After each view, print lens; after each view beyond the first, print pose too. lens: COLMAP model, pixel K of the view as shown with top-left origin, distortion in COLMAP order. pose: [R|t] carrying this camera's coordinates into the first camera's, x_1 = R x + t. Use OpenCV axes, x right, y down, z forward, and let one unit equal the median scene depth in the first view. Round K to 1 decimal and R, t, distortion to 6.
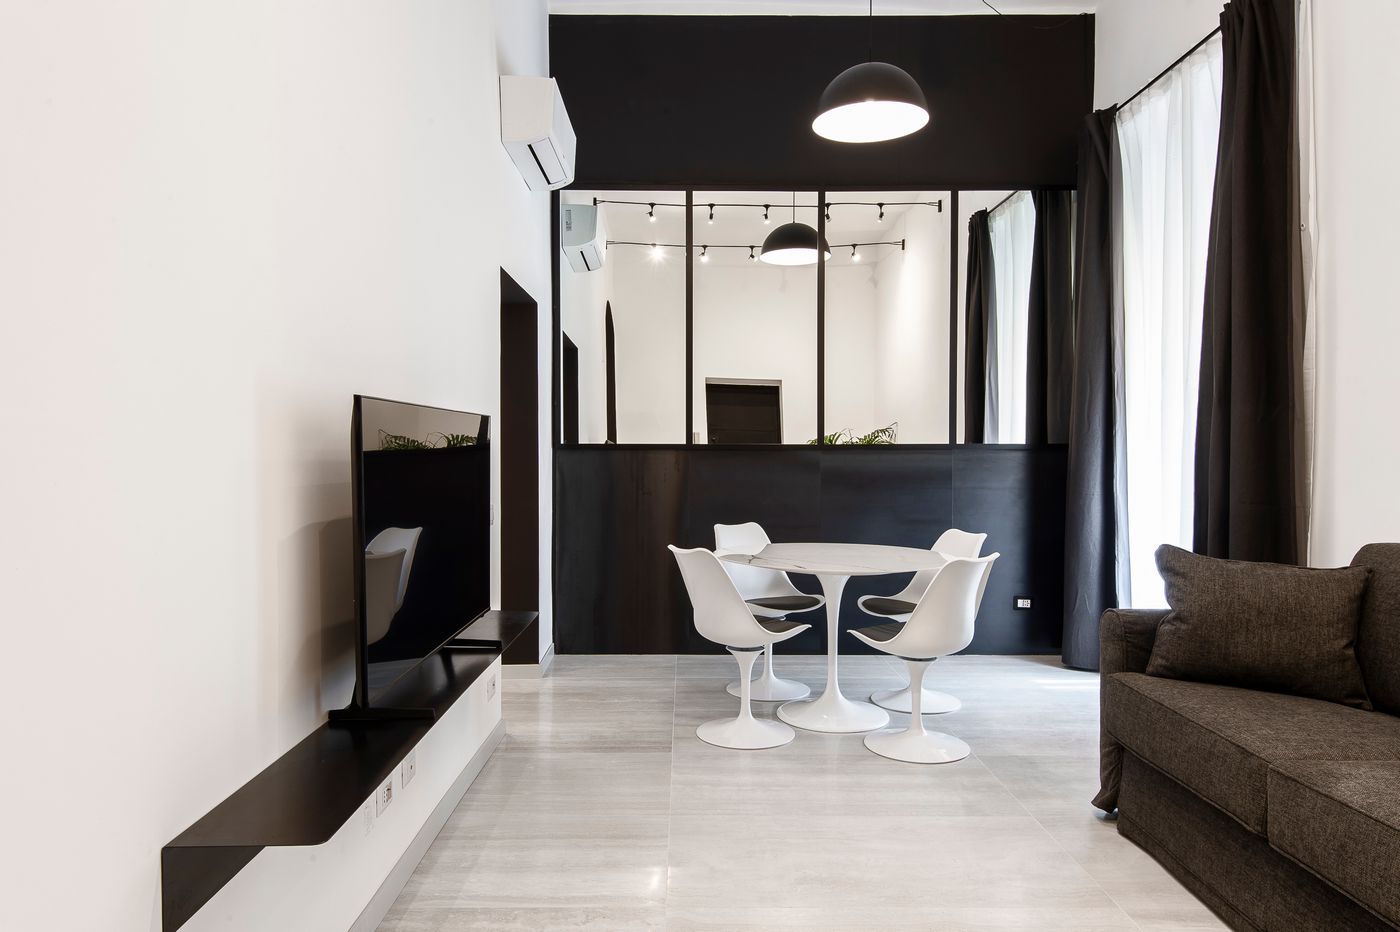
lens RADIAL K [[893.8, 0, 692.3], [0, 893.8, 468.4], [0, 0, 1]] dist [0.036844, -0.032944]
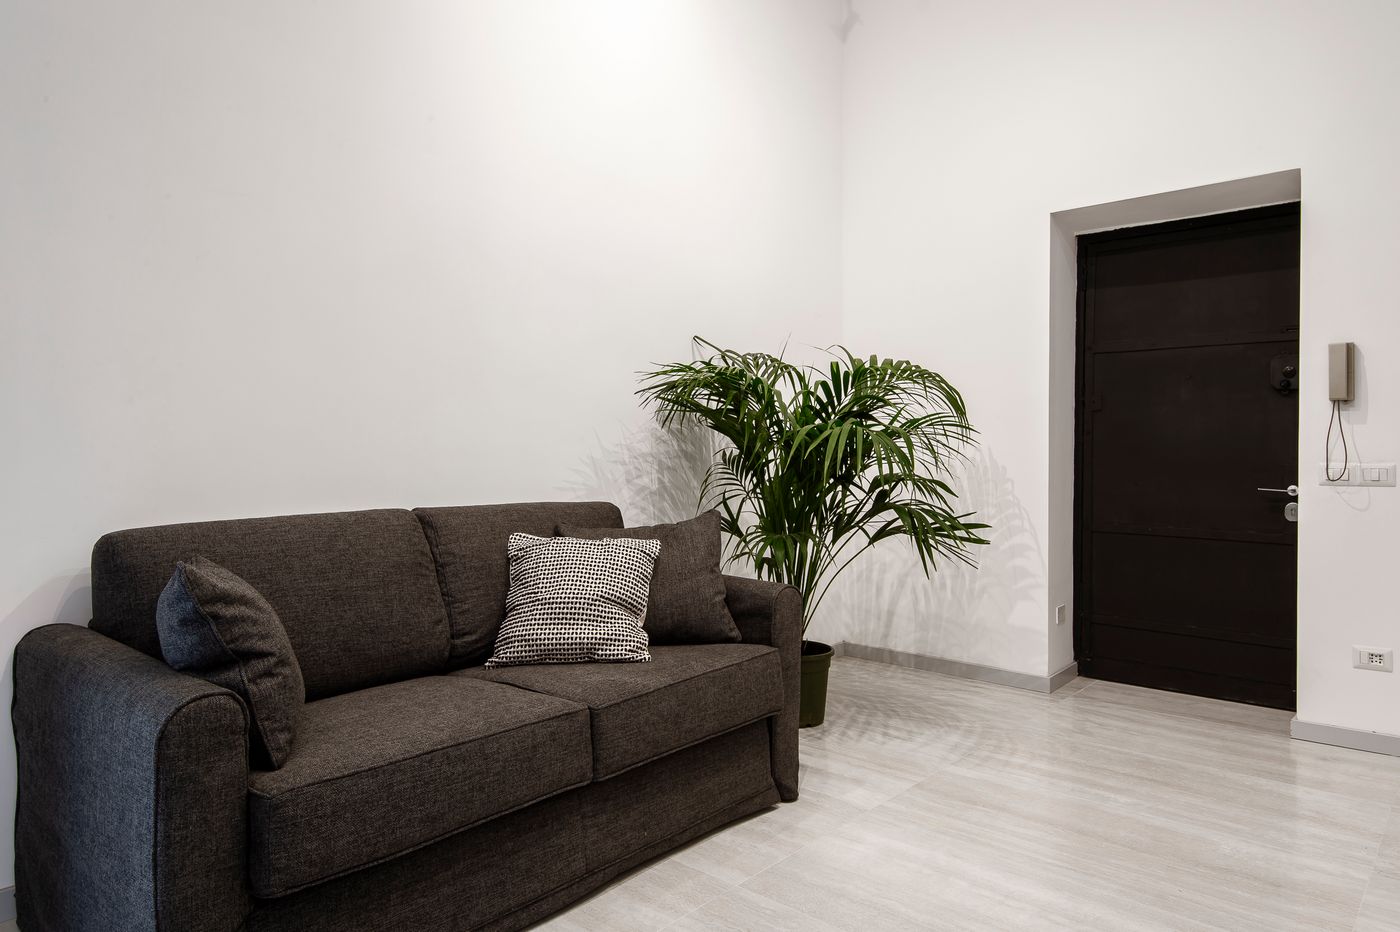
lens RADIAL K [[893.8, 0, 692.3], [0, 893.8, 468.4], [0, 0, 1]] dist [0.036844, -0.032944]
pose [[-0.739503, -0.014489, 0.672997, -0.086608], [0.012907, 0.999279, 0.035696, 0.006088], [-0.673029, 0.035083, -0.738783, 0.971972]]
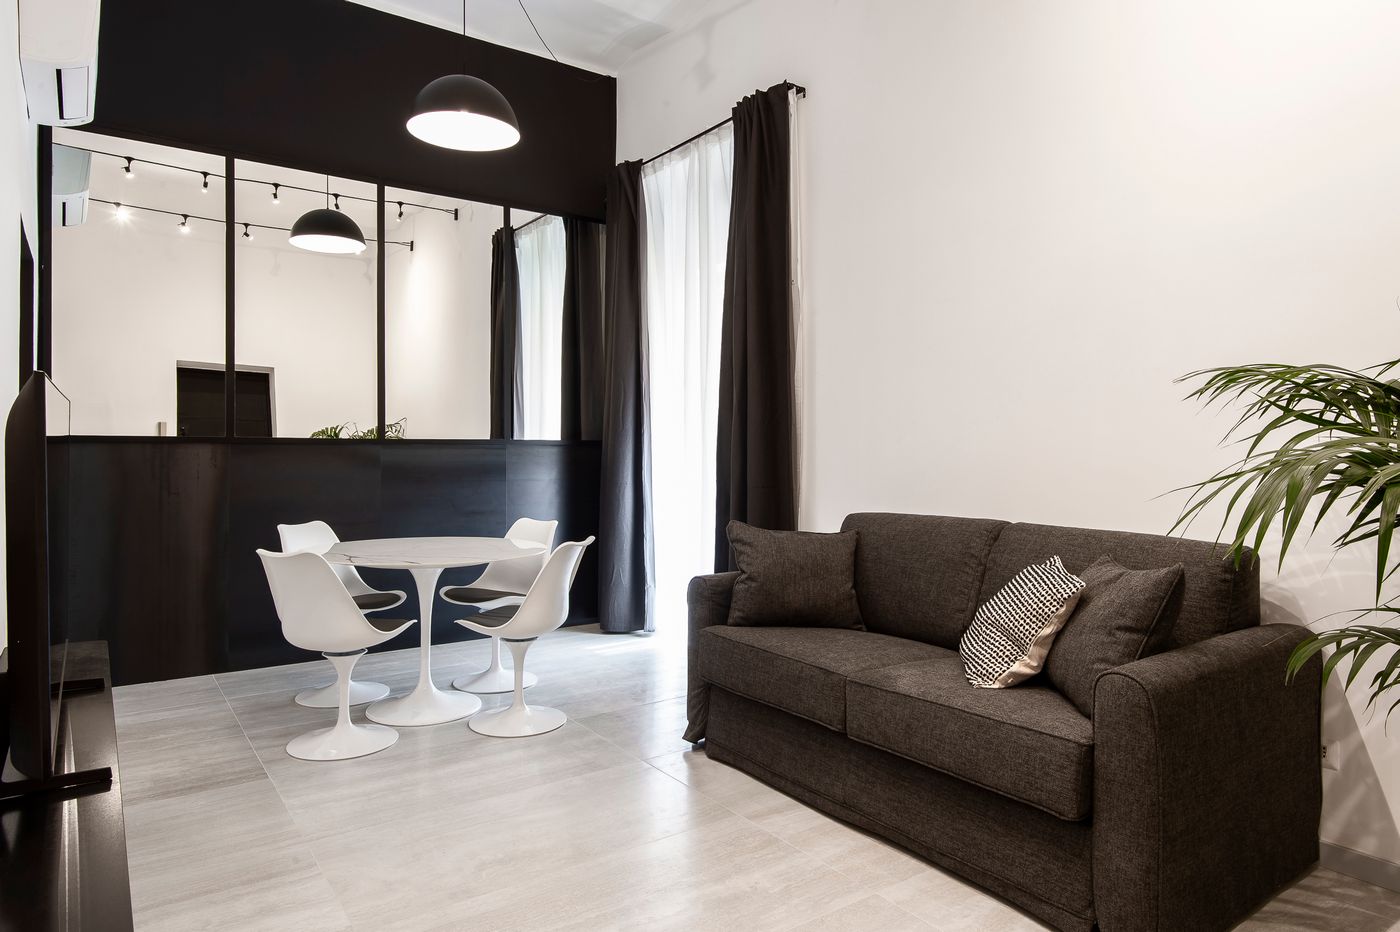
lens RADIAL K [[851.5, 0, 690.8], [0, 851.5, 449.5], [0, 0, 1]] dist [0.030091, -0.029557]
pose [[0.820839, 0.001685, 0.571158, -0.166980], [0.006843, 0.999895, -0.012784, -0.000927], [-0.571119, 0.014402, 0.820741, 0.041417]]
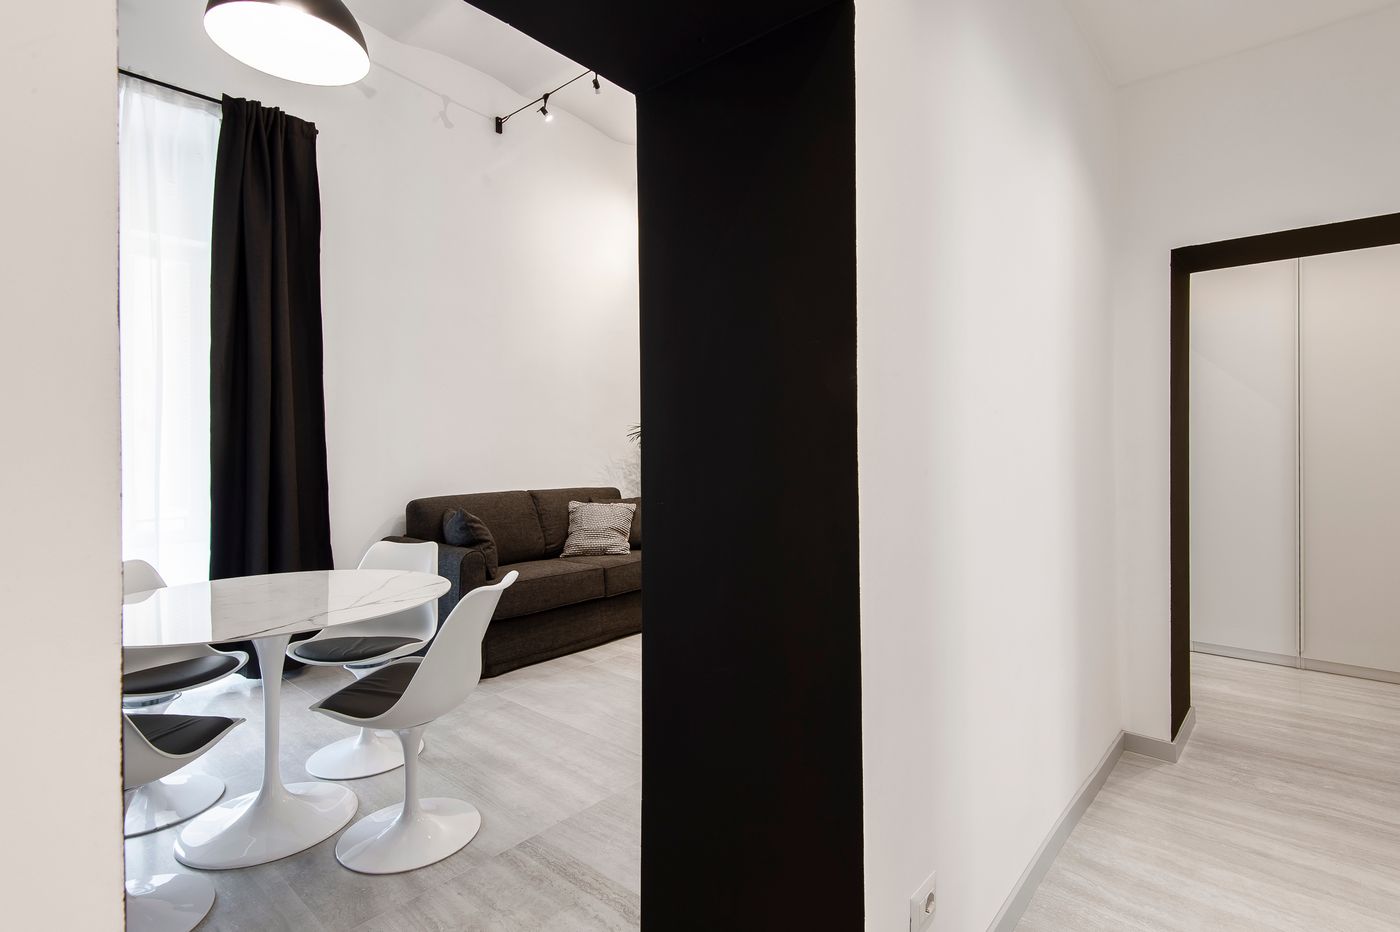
lens RADIAL K [[681.0, 0, 704.2], [0, 681.0, 445.2], [0, 0, 1]] dist [0.042785, -0.023682]
pose [[-0.752401, 0.006512, 0.658673, -0.532137], [0.016637, 0.999820, 0.009120, -0.029665], [-0.658495, 0.017820, -0.752374, 1.339896]]
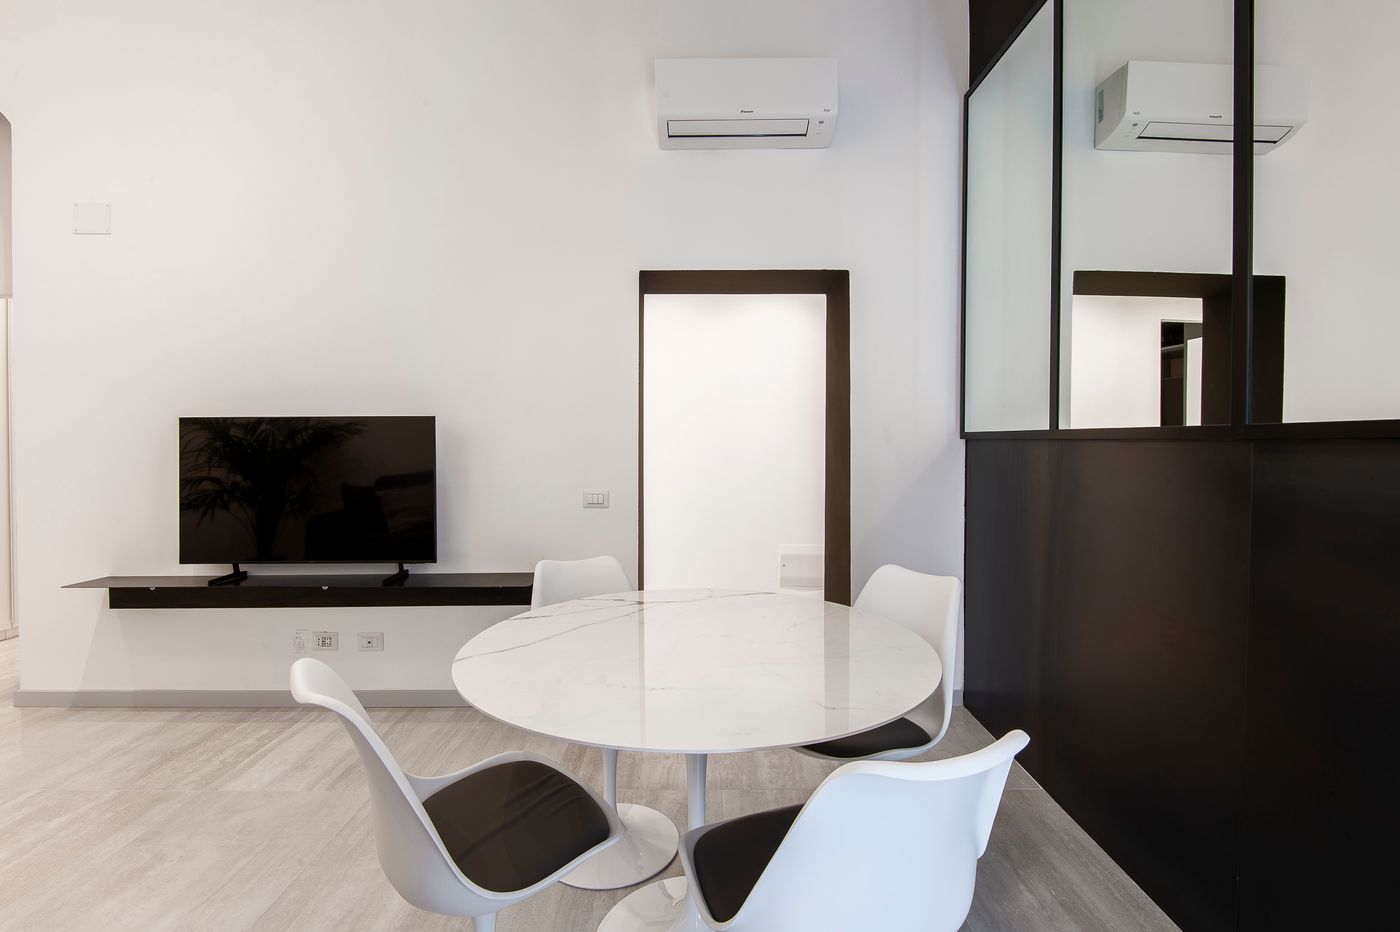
lens RADIAL K [[666.2, 0, 700.5], [0, 666.2, 461.9], [0, 0, 1]] dist [-0.000544, -0.007780]
pose [[0.008160, 0.031699, -0.999464, 0.608019], [-0.019002, 0.999322, 0.031539, -0.023222], [0.999786, 0.018735, 0.008757, 1.121548]]
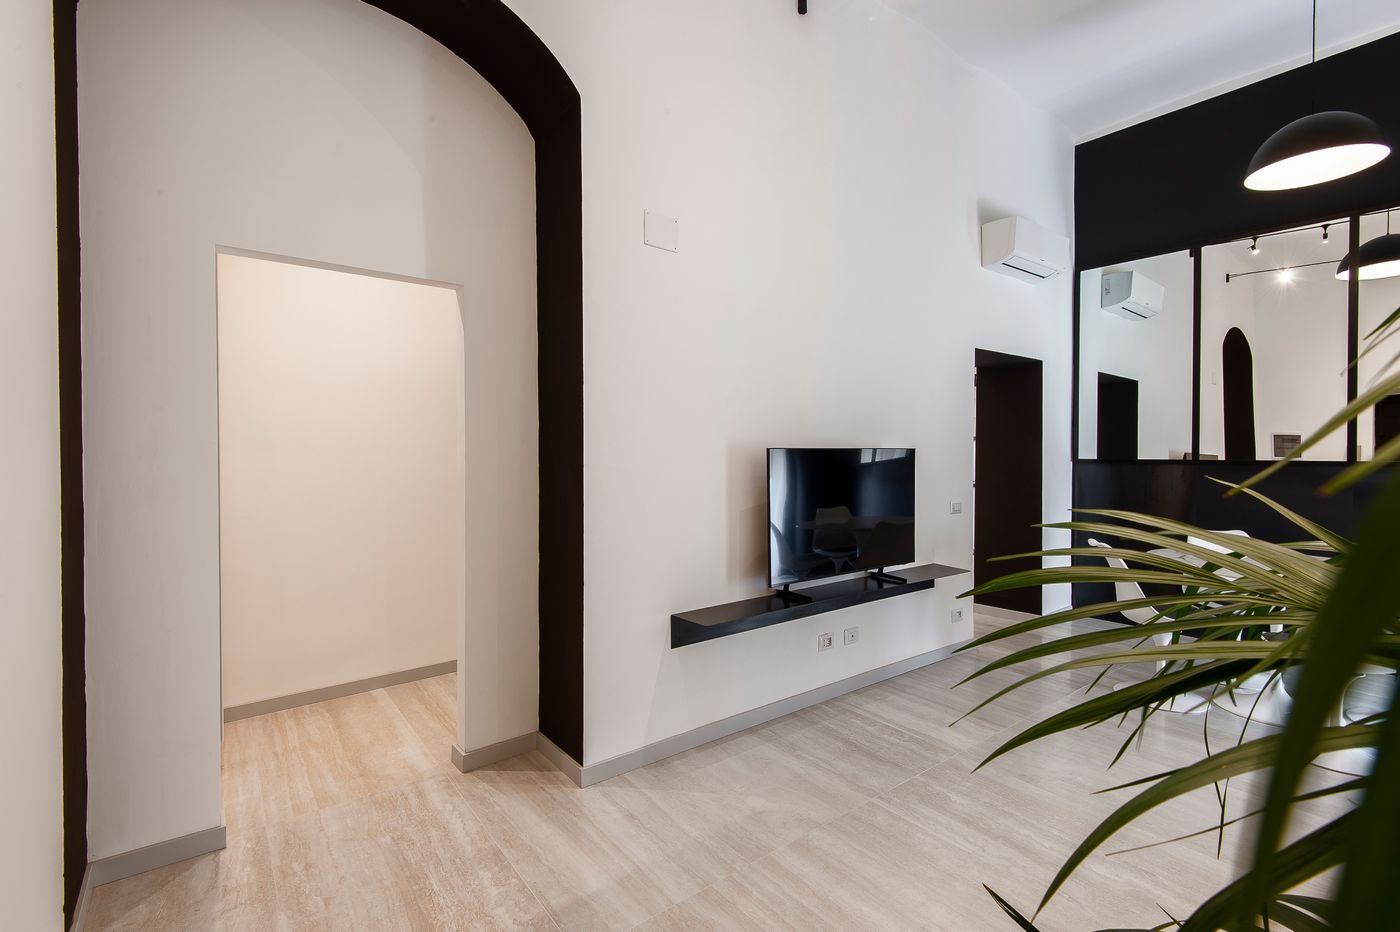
lens RADIAL K [[630.1, 0, 701.8], [0, 630.1, 461.3], [0, 0, 1]] dist [0.026373, -0.018549]
pose [[0.604914, 0.009407, -0.796235, 0.394226], [-0.014257, 0.999898, 0.000982, -0.023335], [0.796163, 0.010758, 0.604987, -0.043907]]
